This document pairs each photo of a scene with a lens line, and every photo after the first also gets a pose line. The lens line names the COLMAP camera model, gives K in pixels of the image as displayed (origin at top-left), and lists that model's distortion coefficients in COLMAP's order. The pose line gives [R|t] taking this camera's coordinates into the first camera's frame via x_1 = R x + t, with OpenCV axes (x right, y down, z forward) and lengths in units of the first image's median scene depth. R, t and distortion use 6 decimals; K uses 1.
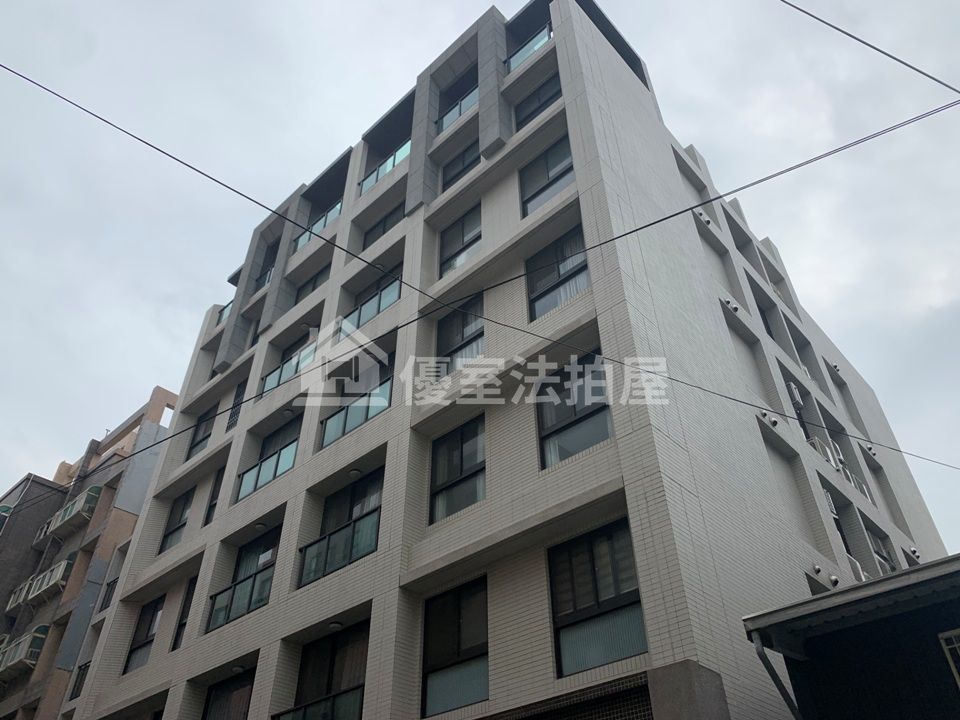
lens RADIAL K [[731.1, 0, 481.3], [0, 731.1, 365.2], [0, 0, 1]] dist [0.035955, -0.037235]
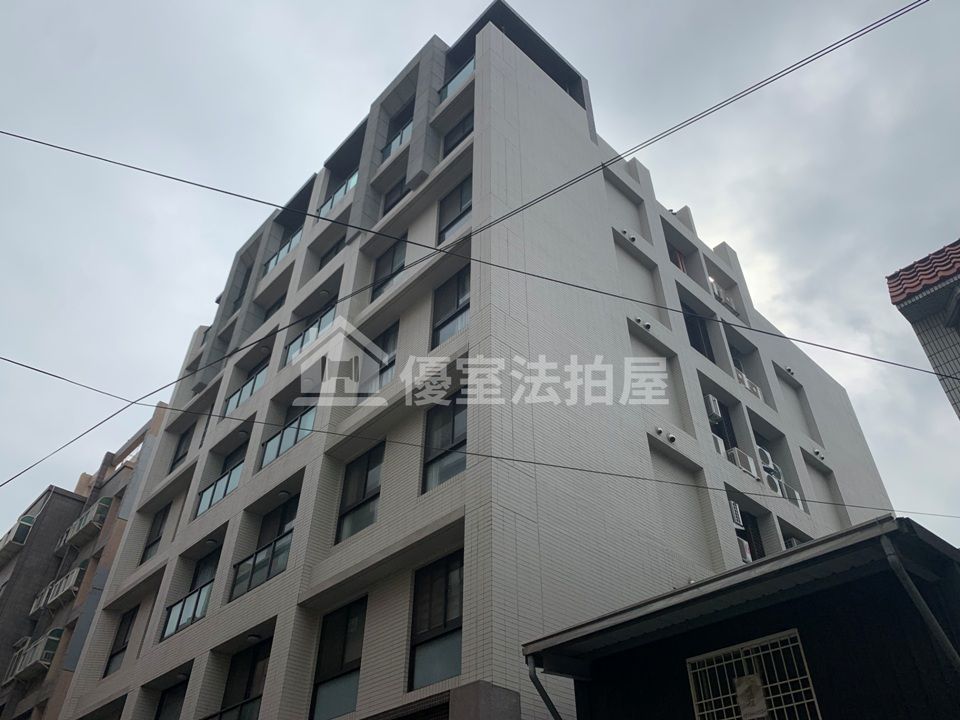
lens RADIAL K [[731.1, 0, 469.4], [0, 731.1, 360.4], [0, 0, 1]] dist [0.035955, -0.037235]
pose [[0.996580, -0.031832, -0.076259, 0.157108], [0.032148, 0.999479, 0.002921, -0.035864], [0.076126, -0.005363, 0.997084, -0.042902]]
